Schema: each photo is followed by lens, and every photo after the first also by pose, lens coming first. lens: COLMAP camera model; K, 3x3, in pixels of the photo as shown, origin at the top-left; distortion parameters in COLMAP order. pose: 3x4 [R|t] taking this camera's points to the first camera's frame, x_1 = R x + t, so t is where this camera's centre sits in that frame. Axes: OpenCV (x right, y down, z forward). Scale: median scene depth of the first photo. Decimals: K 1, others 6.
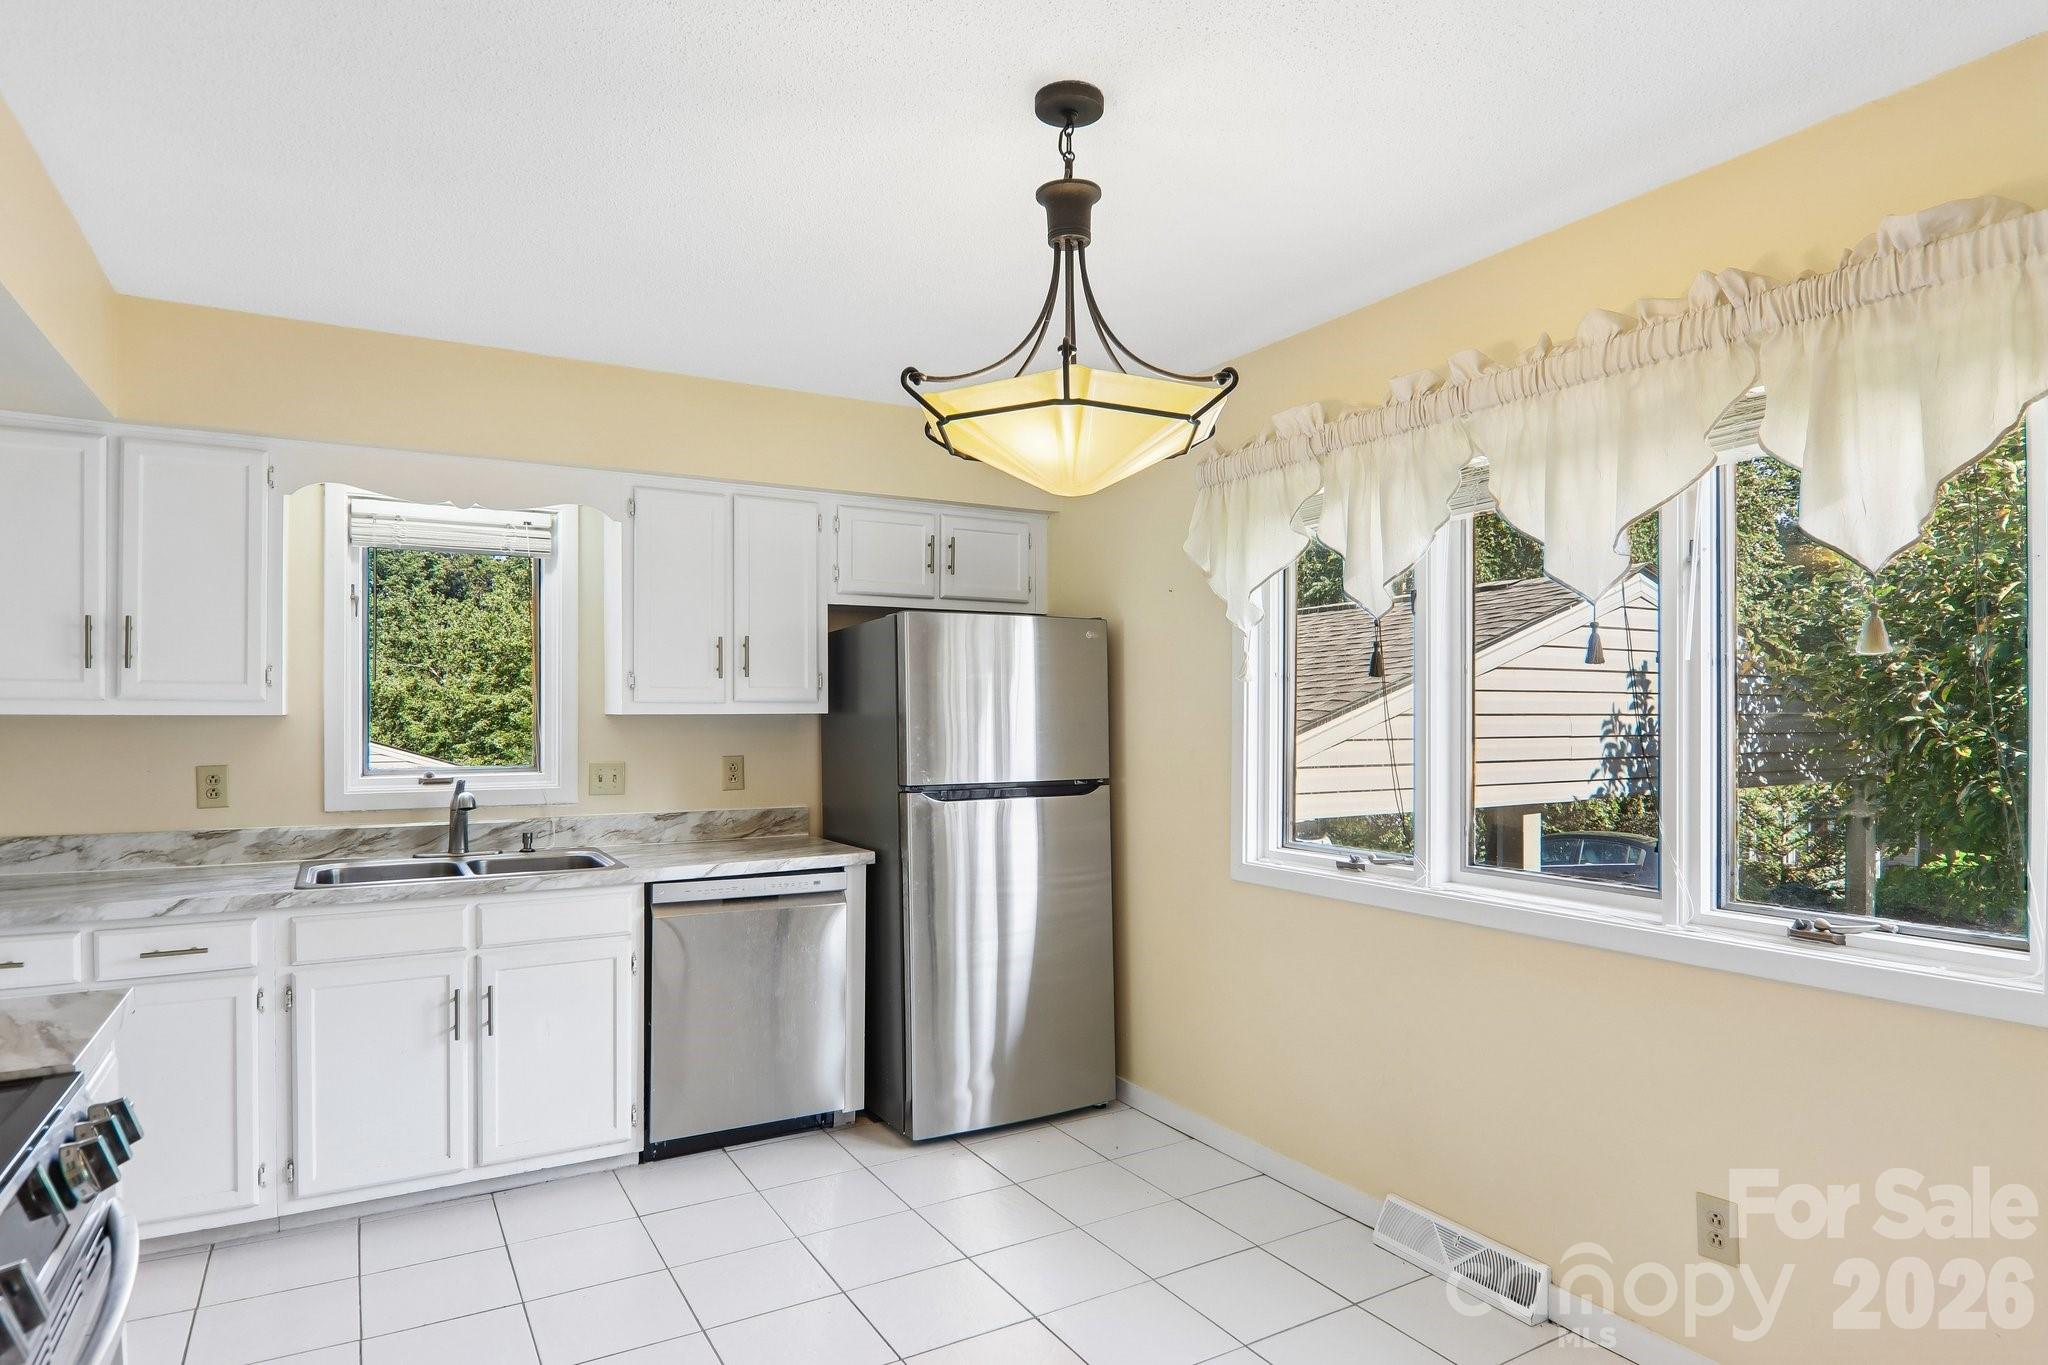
lens RADIAL K [[1142.5, 0, 1021.9], [0, 1142.5, 718.8], [0, 0, 1]] dist [0.004728, -0.022516]
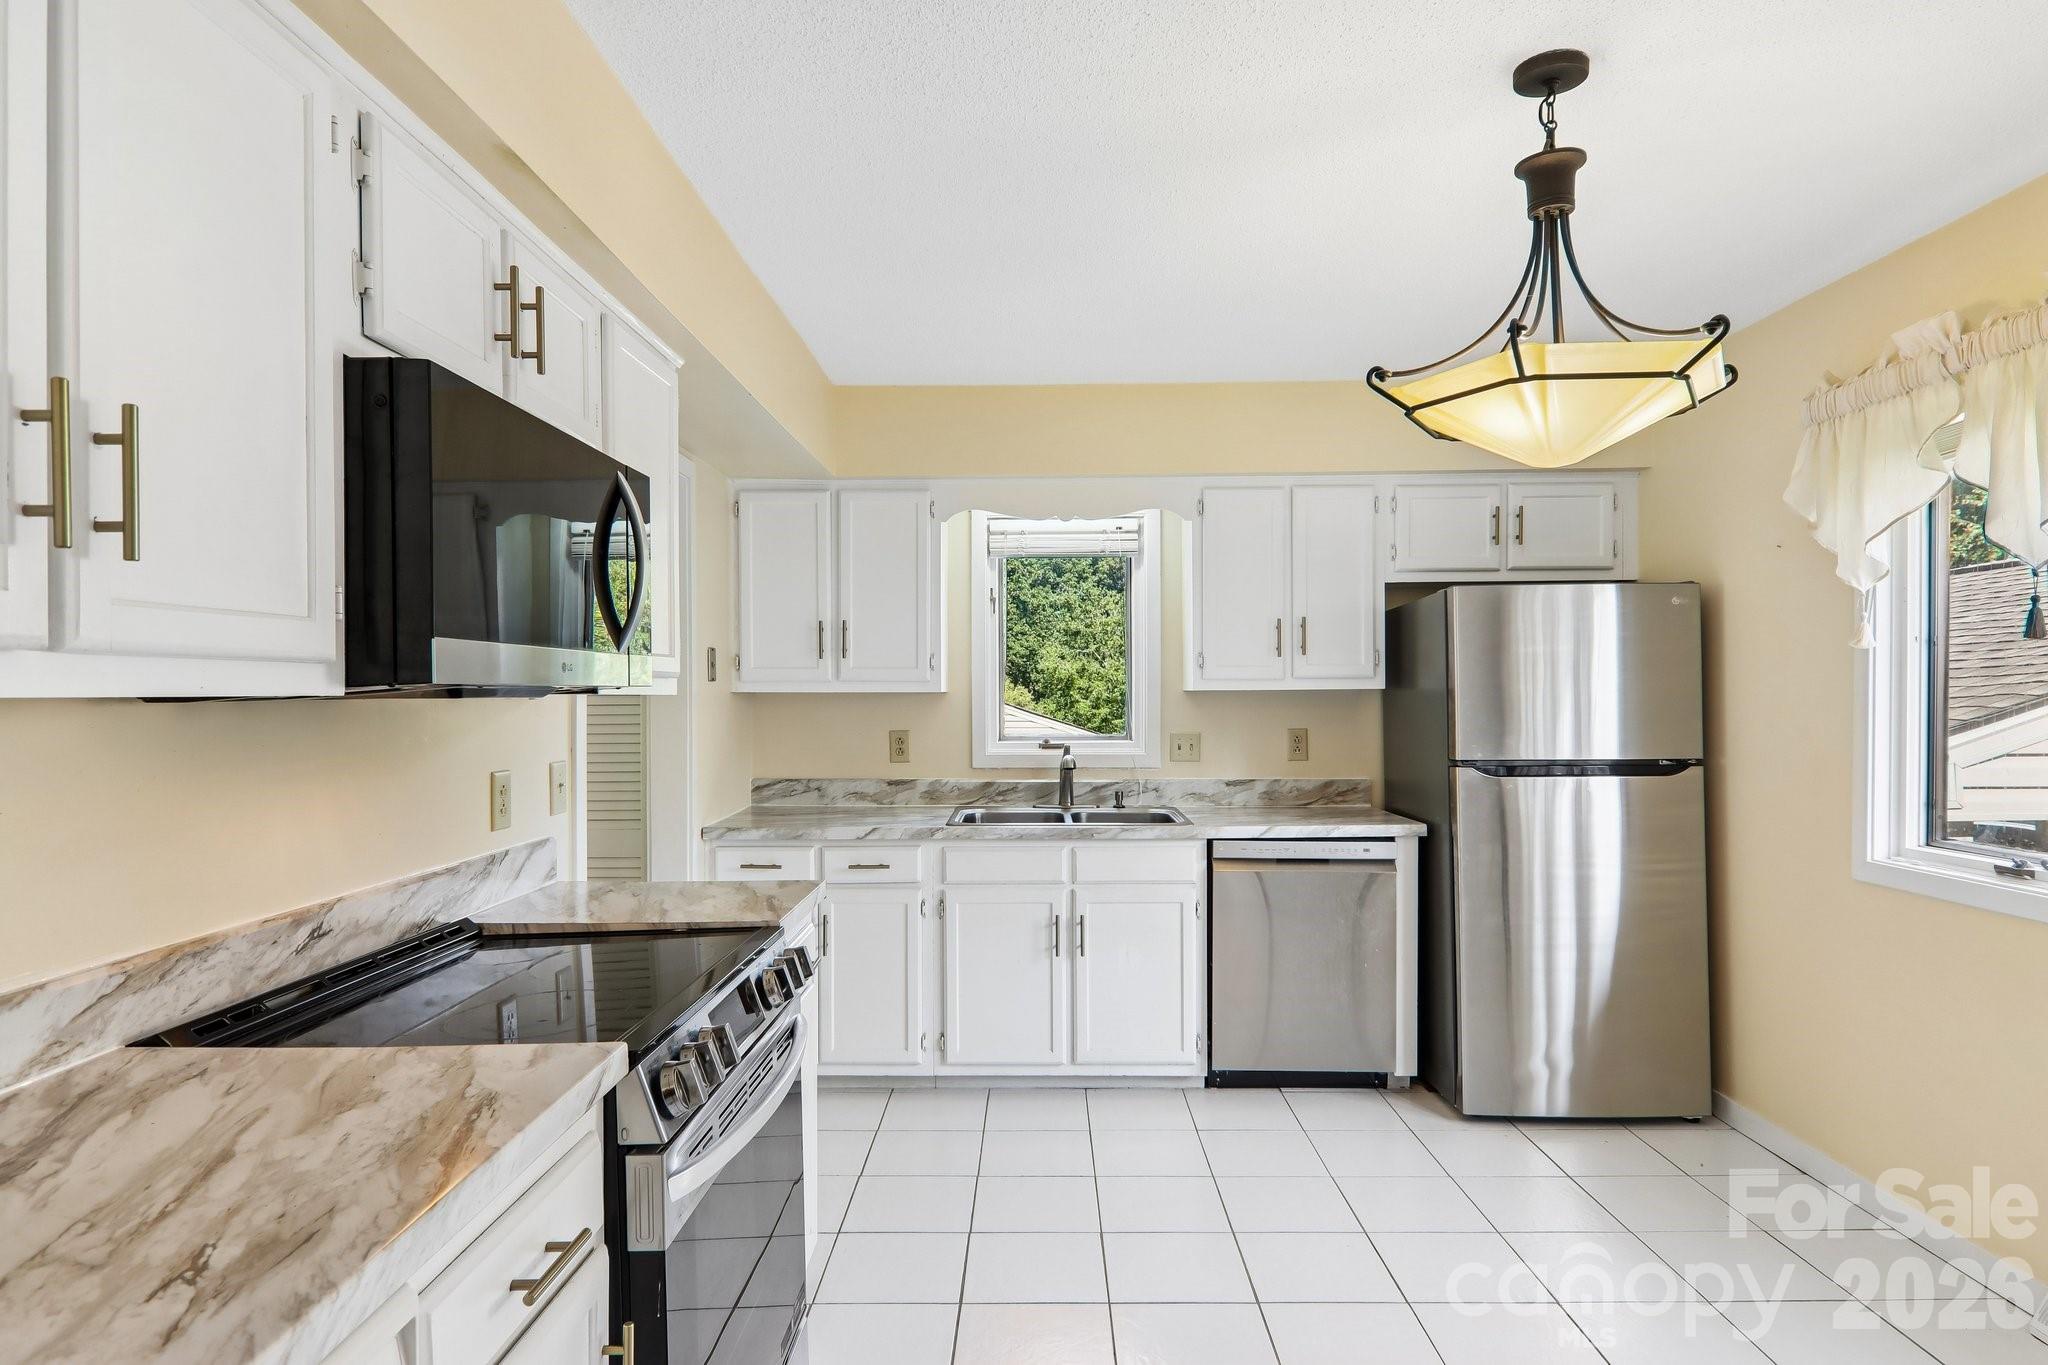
lens RADIAL K [[1136.2, 0, 1025.6], [0, 1136.2, 706.9], [0, 0, 1]] dist [0.003860, -0.001137]
pose [[0.855085, 0.002443, -0.518482, 0.095515], [0.002001, 0.999966, 0.008012, 0.003168], [0.518484, -0.007889, 0.855051, -0.052014]]
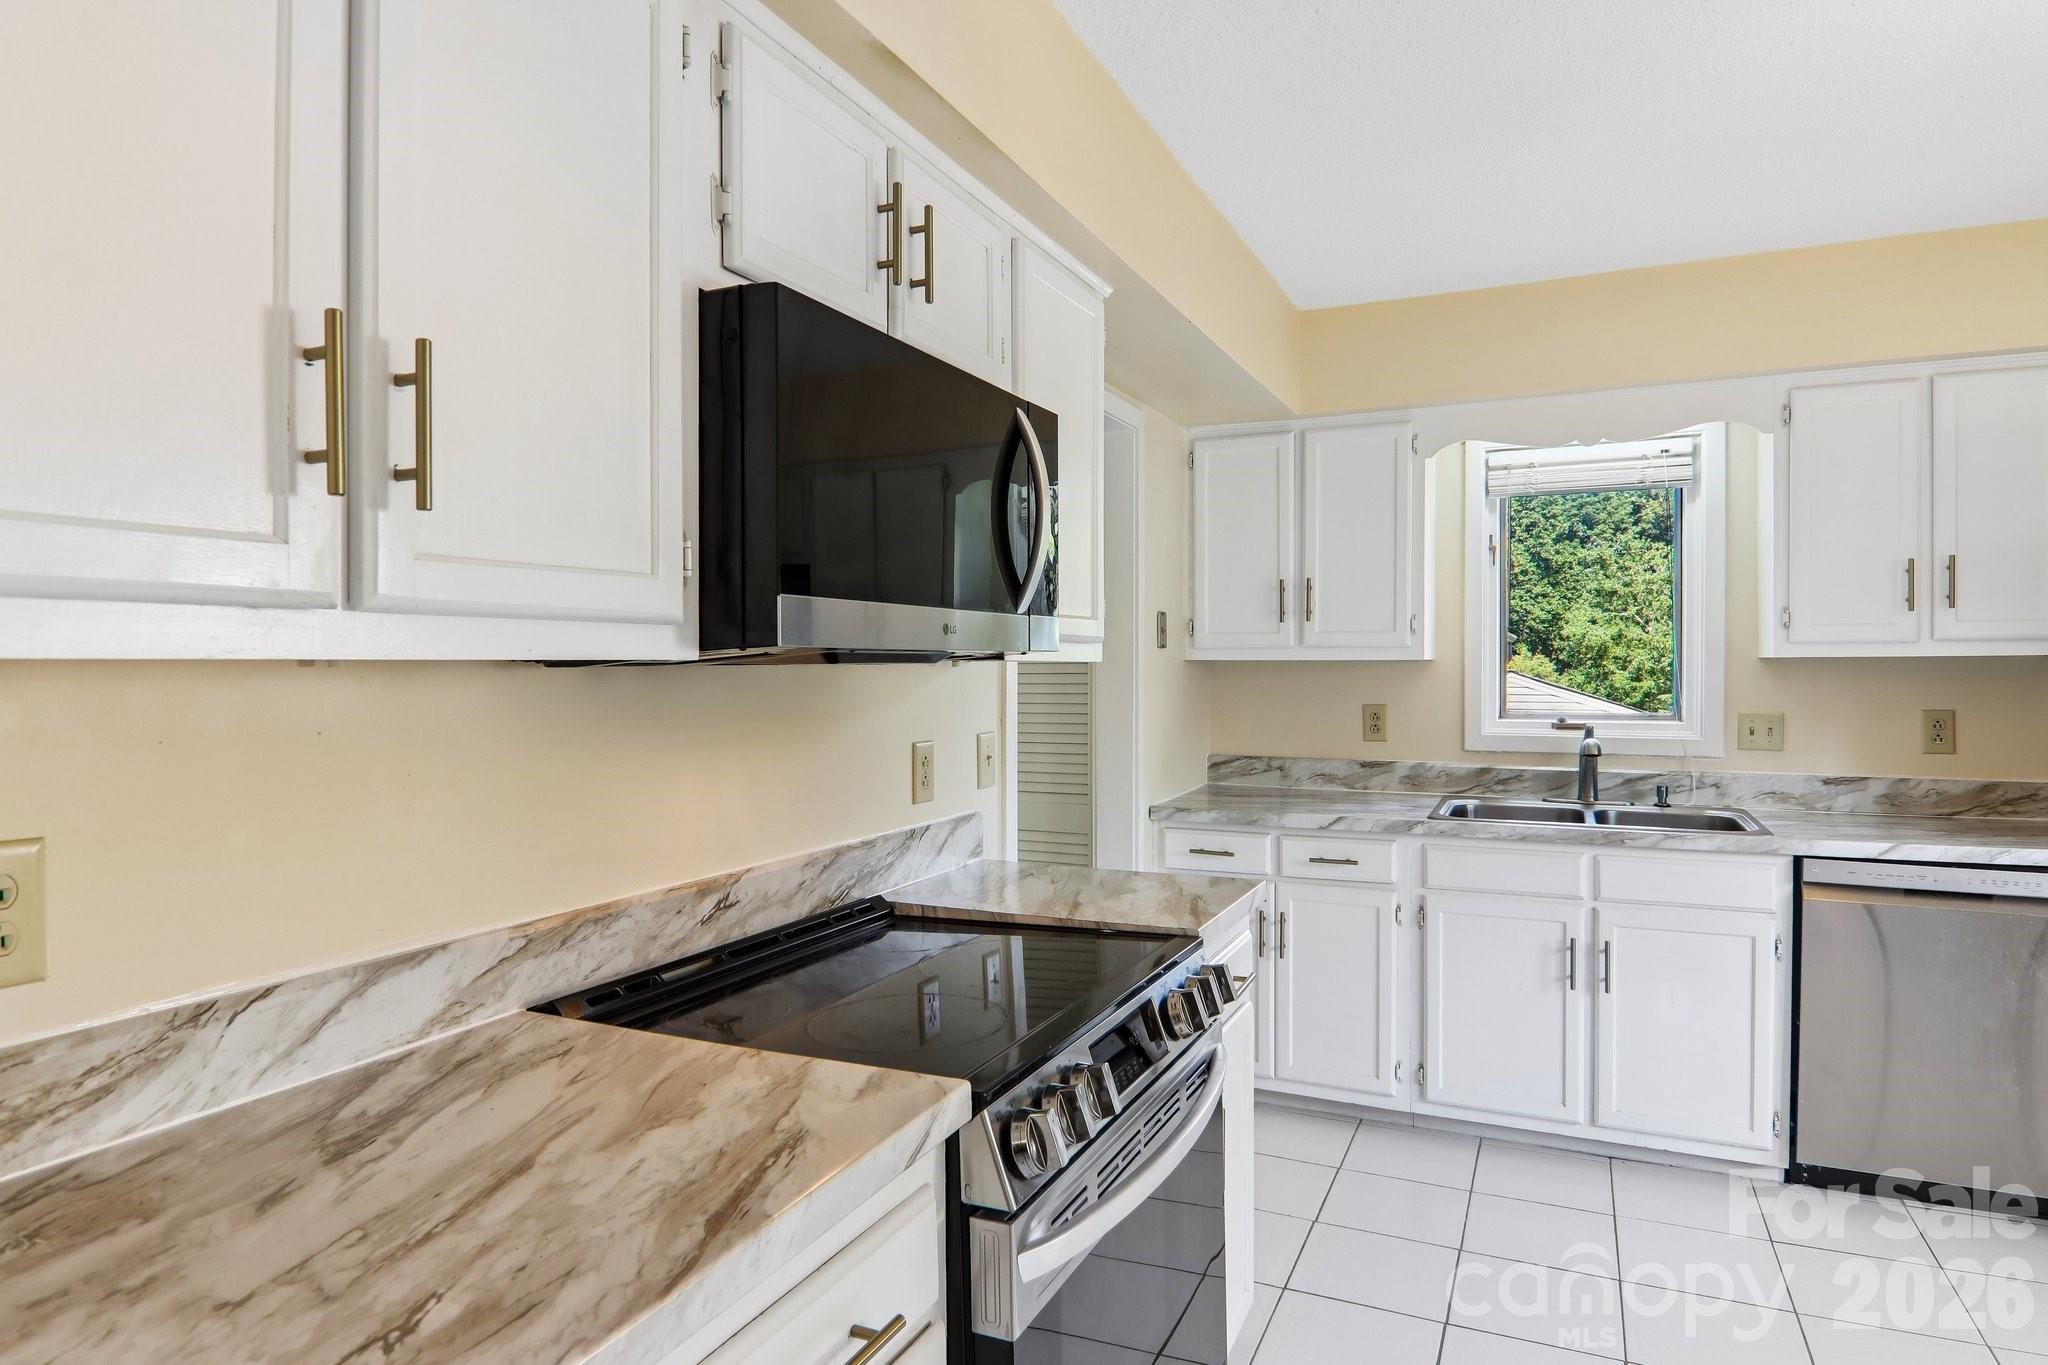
lens RADIAL K [[1165.3, 0, 1024.0], [0, 1165.3, 682.5], [0, 0, 1]] dist [0.004654, -0.021177]
pose [[0.567012, 0.010035, -0.823649, 0.052890], [-0.000202, 0.999927, 0.012044, 0.004774], [0.823710, -0.006662, 0.566973, 0.040653]]
